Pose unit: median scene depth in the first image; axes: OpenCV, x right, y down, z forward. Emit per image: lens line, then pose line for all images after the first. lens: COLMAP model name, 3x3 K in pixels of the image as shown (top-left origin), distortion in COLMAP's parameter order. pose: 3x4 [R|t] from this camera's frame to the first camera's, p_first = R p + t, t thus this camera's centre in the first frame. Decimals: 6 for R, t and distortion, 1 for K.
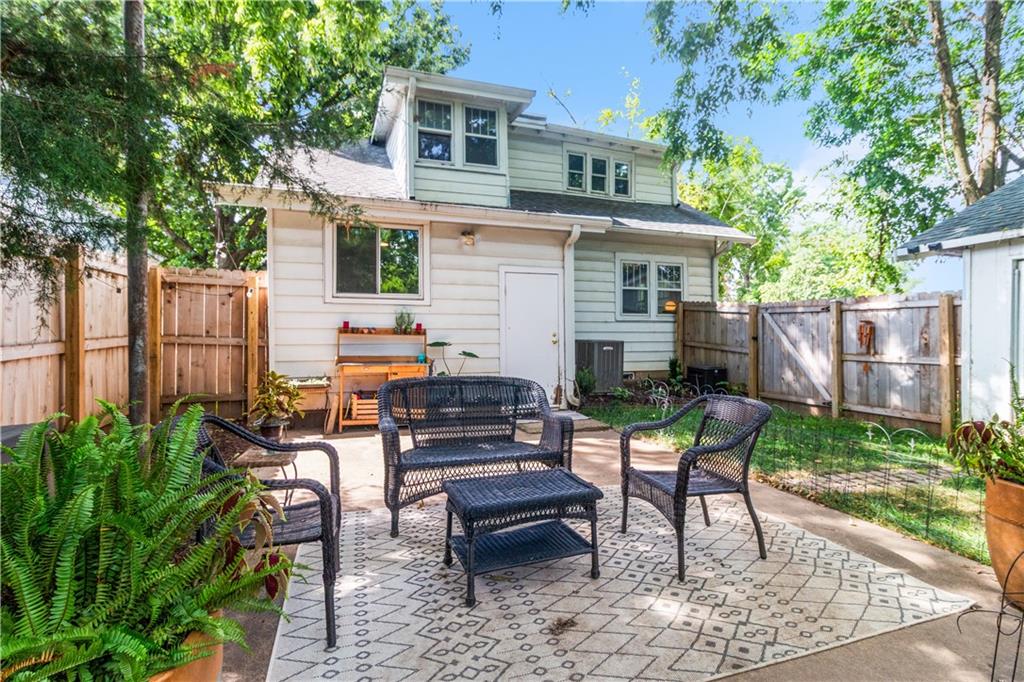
lens RADIAL K [[492.2, 0, 527.2], [0, 492.2, 335.4], [0, 0, 1]] dist [0.002582, 0.002518]
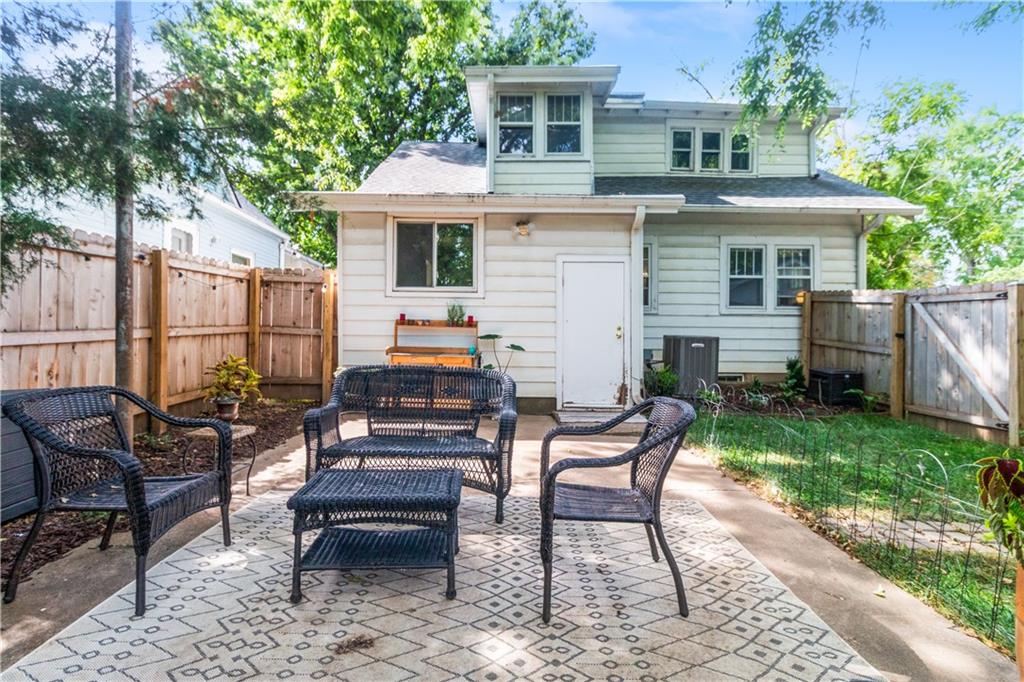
lens RADIAL K [[492.2, 0, 508.0], [0, 492.2, 333.3], [0, 0, 1]] dist [0.002582, 0.002518]
pose [[0.941763, 0.008983, -0.336159, 0.168499], [-0.008996, 0.999958, 0.001520, 0.008125], [0.336158, 0.001592, 0.941804, 0.071198]]
